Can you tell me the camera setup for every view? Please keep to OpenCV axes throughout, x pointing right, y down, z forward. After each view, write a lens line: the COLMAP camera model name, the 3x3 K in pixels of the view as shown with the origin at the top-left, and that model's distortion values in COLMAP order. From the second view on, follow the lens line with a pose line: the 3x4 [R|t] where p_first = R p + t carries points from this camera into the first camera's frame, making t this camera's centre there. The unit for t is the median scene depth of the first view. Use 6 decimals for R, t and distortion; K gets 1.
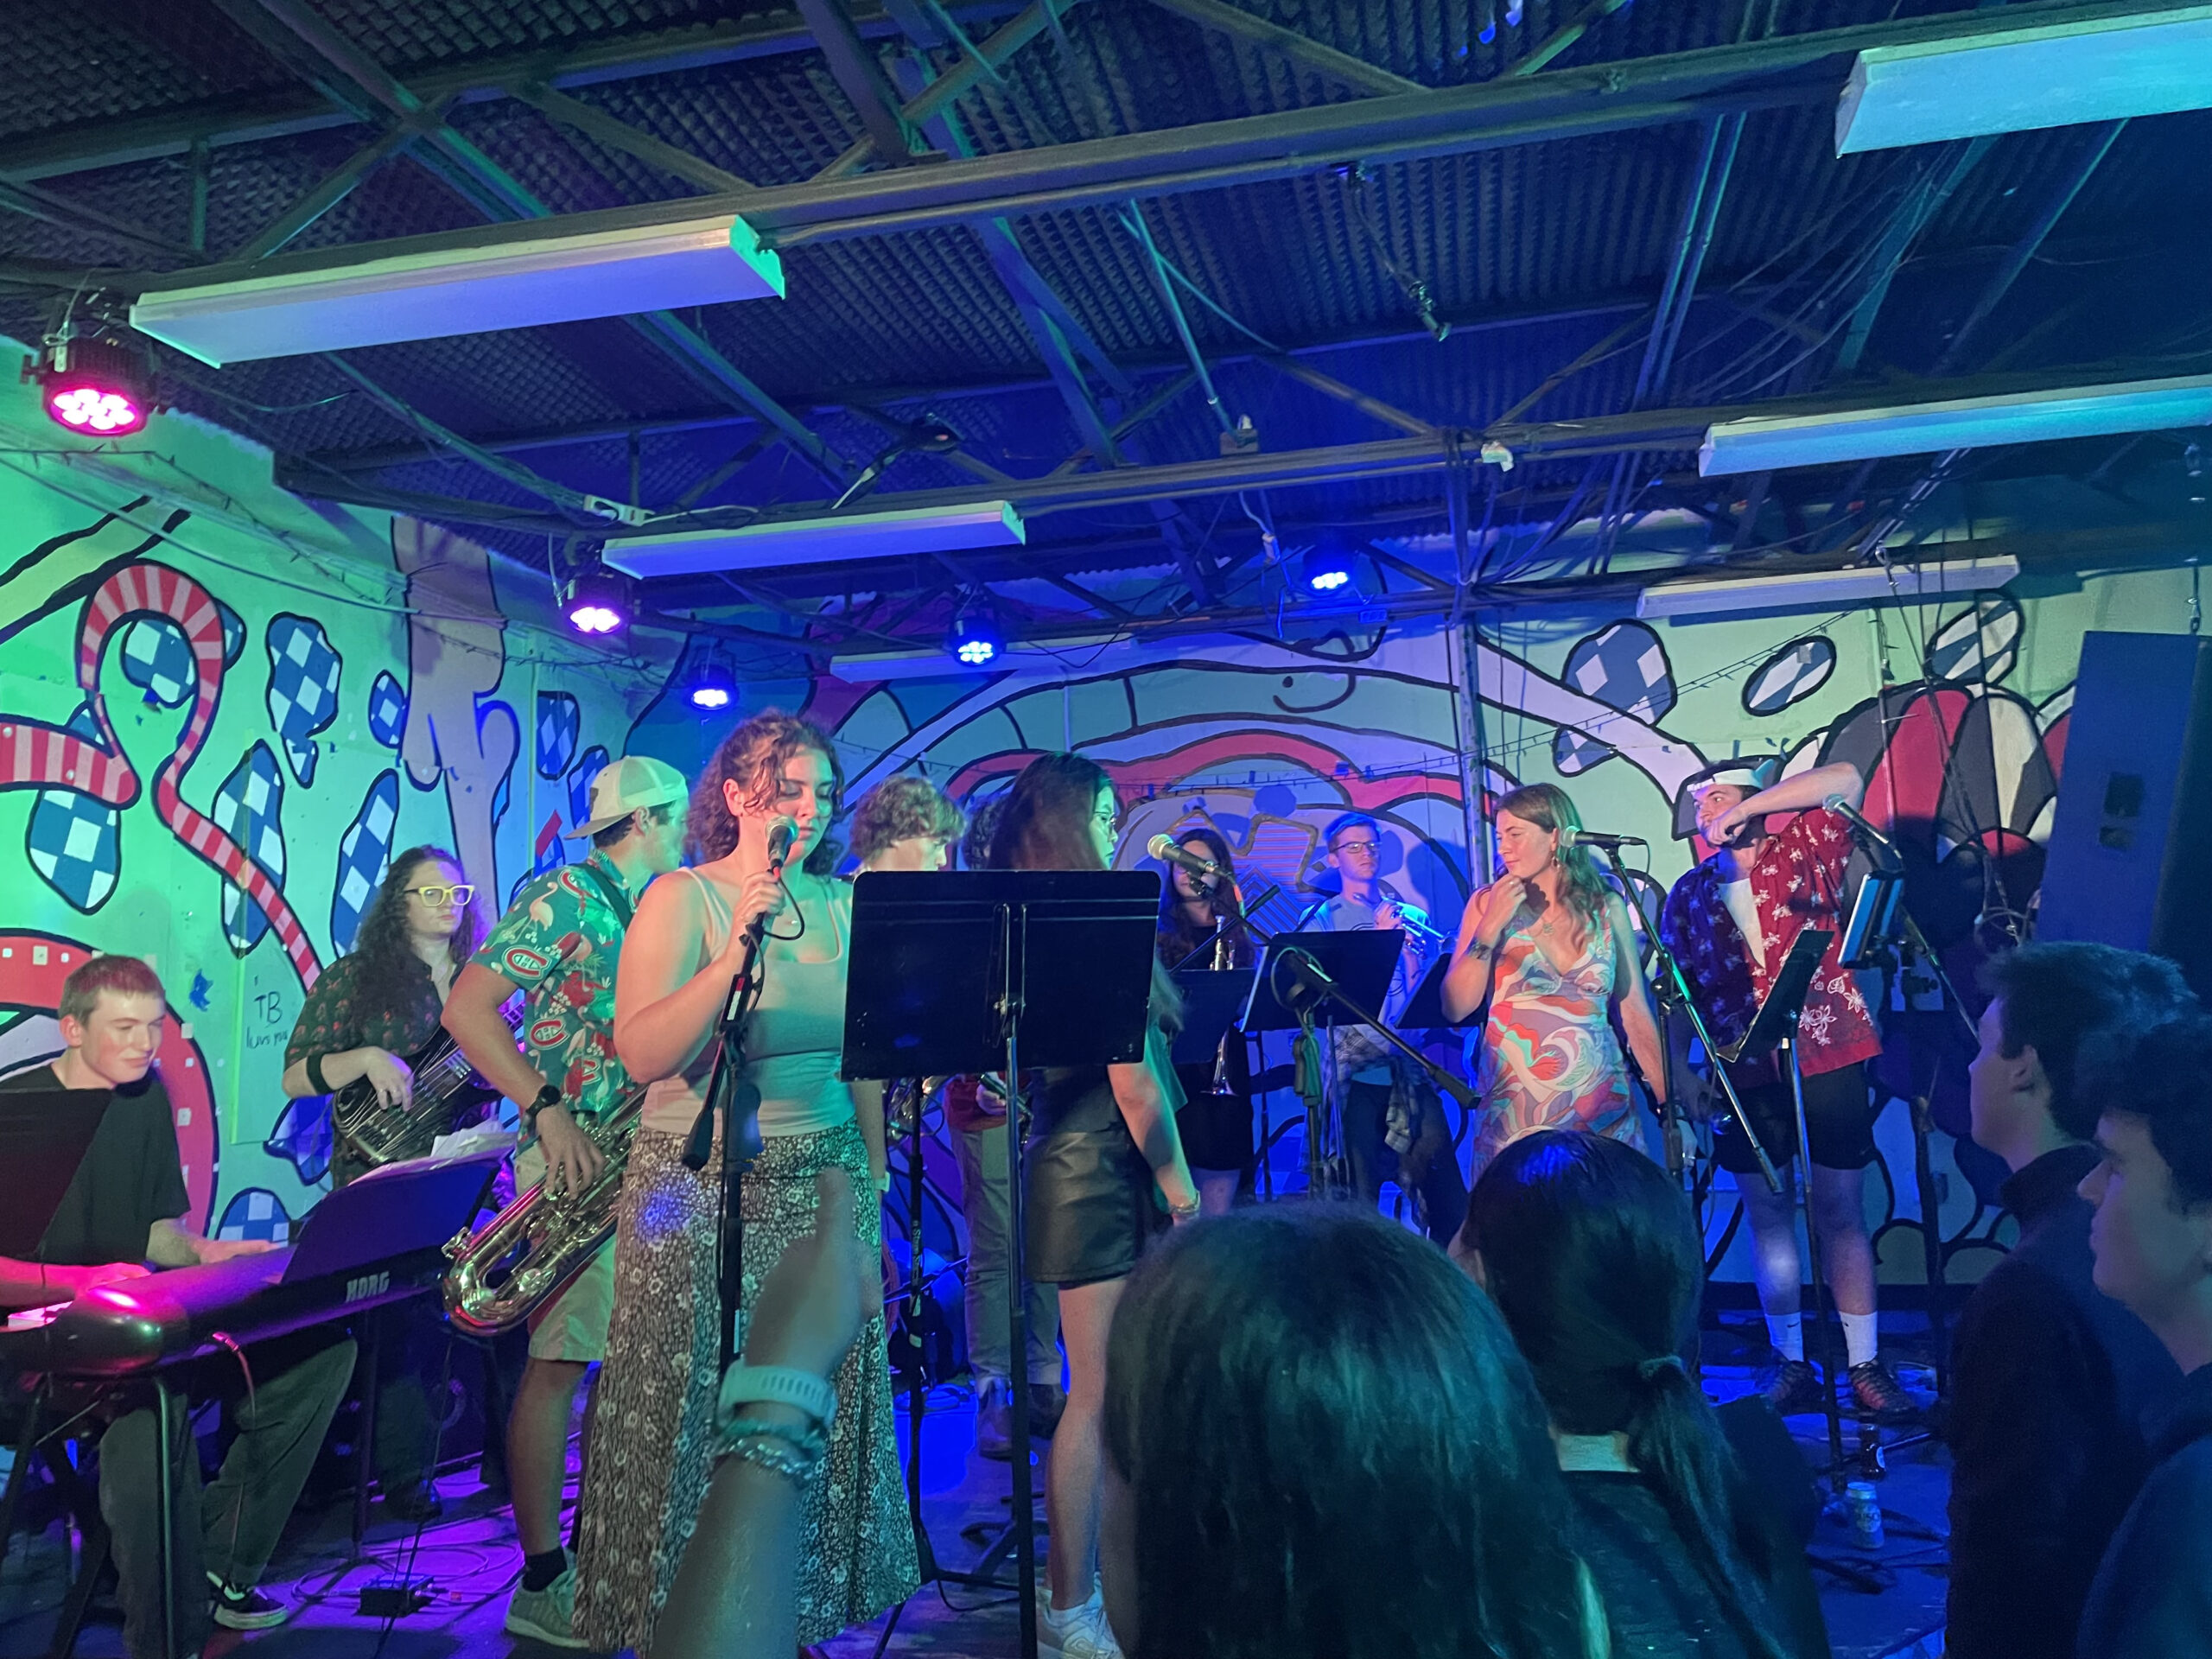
lens RADIAL K [[1716.2, 0, 1147.7], [0, 1716.2, 731.6], [0, 0, 1]] dist [0.090570, 0.000637]
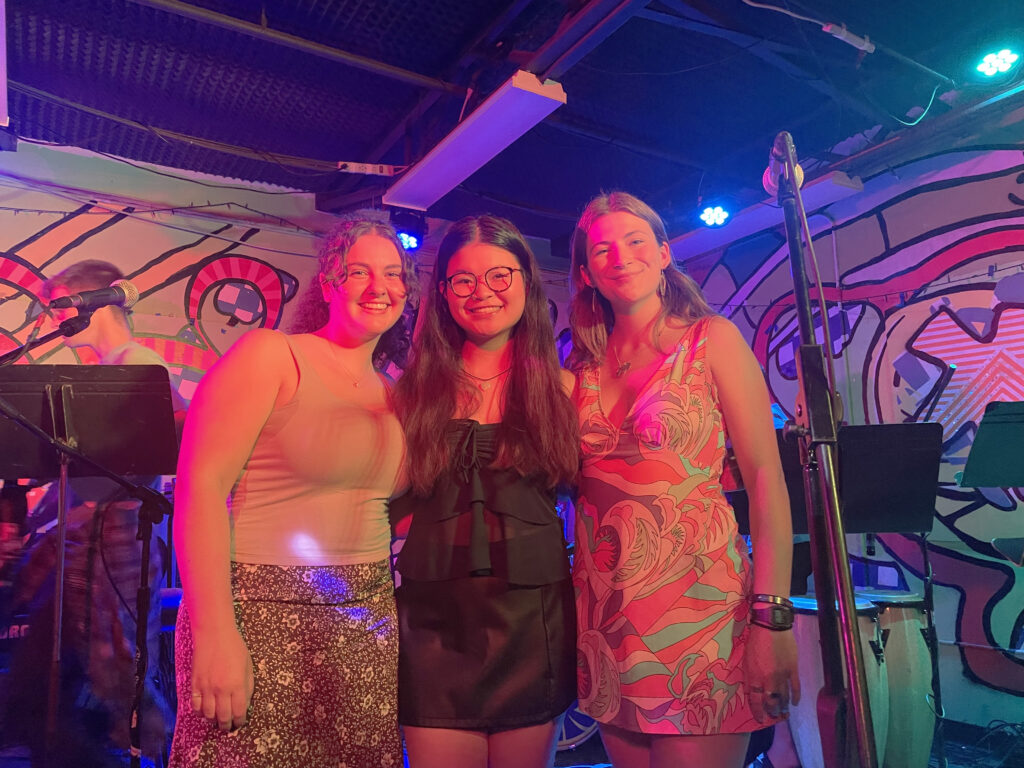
lens RADIAL K [[771.6, 0, 509.0], [0, 771.6, 364.3], [0, 0, 1]] dist [0.087151, -0.131185]
pose [[0.675042, -0.103755, -0.730447, 0.276330], [0.112015, 0.992998, -0.037531, 0.091275], [0.729227, -0.056486, 0.681937, 0.551112]]
